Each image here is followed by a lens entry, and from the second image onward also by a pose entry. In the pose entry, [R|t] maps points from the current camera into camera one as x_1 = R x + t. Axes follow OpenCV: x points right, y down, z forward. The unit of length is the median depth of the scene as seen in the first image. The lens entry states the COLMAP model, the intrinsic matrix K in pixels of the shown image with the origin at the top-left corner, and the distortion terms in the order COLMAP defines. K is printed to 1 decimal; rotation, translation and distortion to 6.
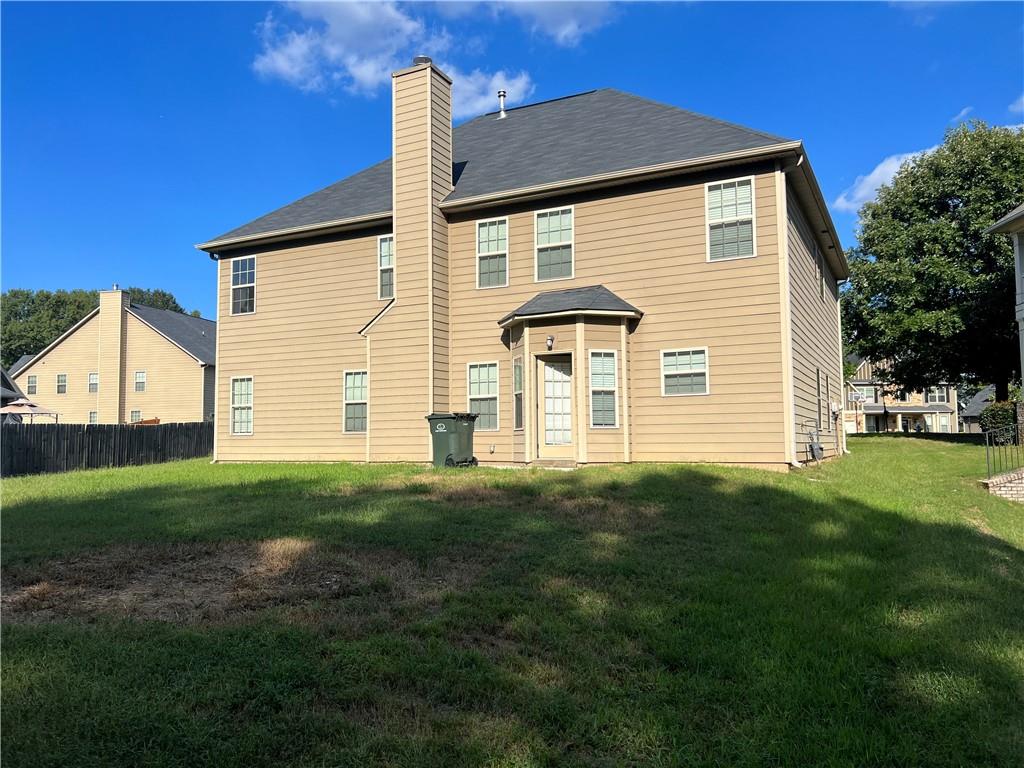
lens RADIAL K [[790.4, 0, 509.6], [0, 790.4, 383.9], [0, 0, 1]] dist [0.003242, 0.000847]
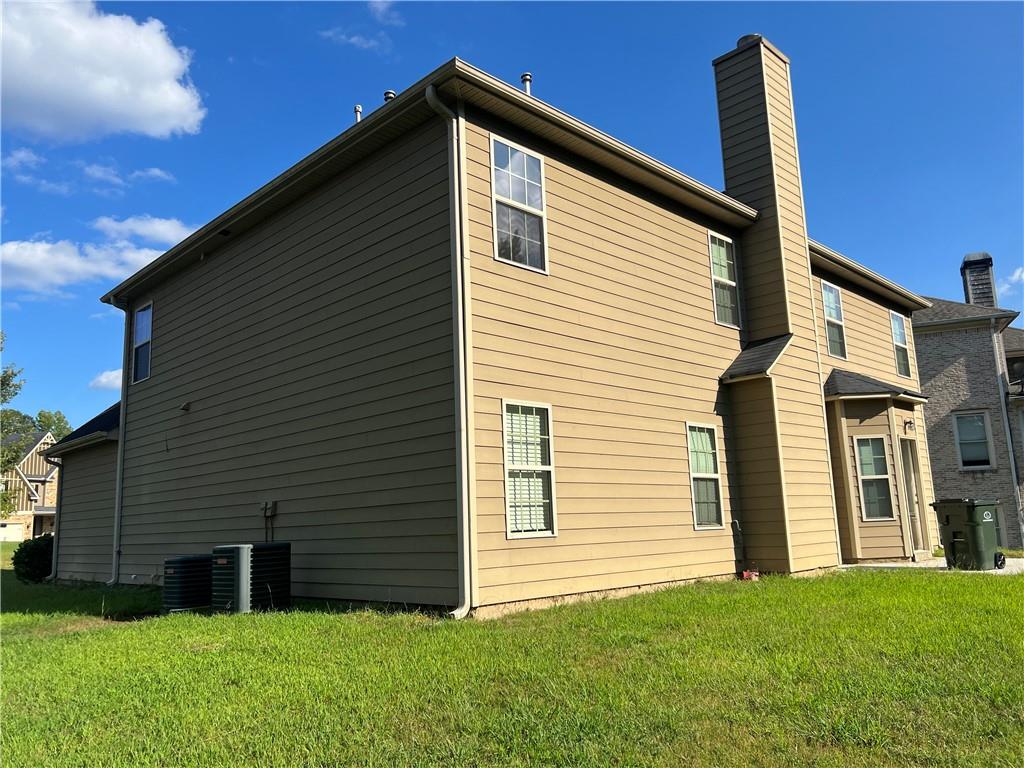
lens RADIAL K [[790.4, 0, 509.6], [0, 790.4, 383.9], [0, 0, 1]] dist [0.003242, 0.000847]
pose [[0.321701, 0.165661, 0.932236, -0.757088], [-0.041541, 0.986097, -0.160897, 0.051986], [-0.945930, 0.013035, 0.324110, 0.867588]]
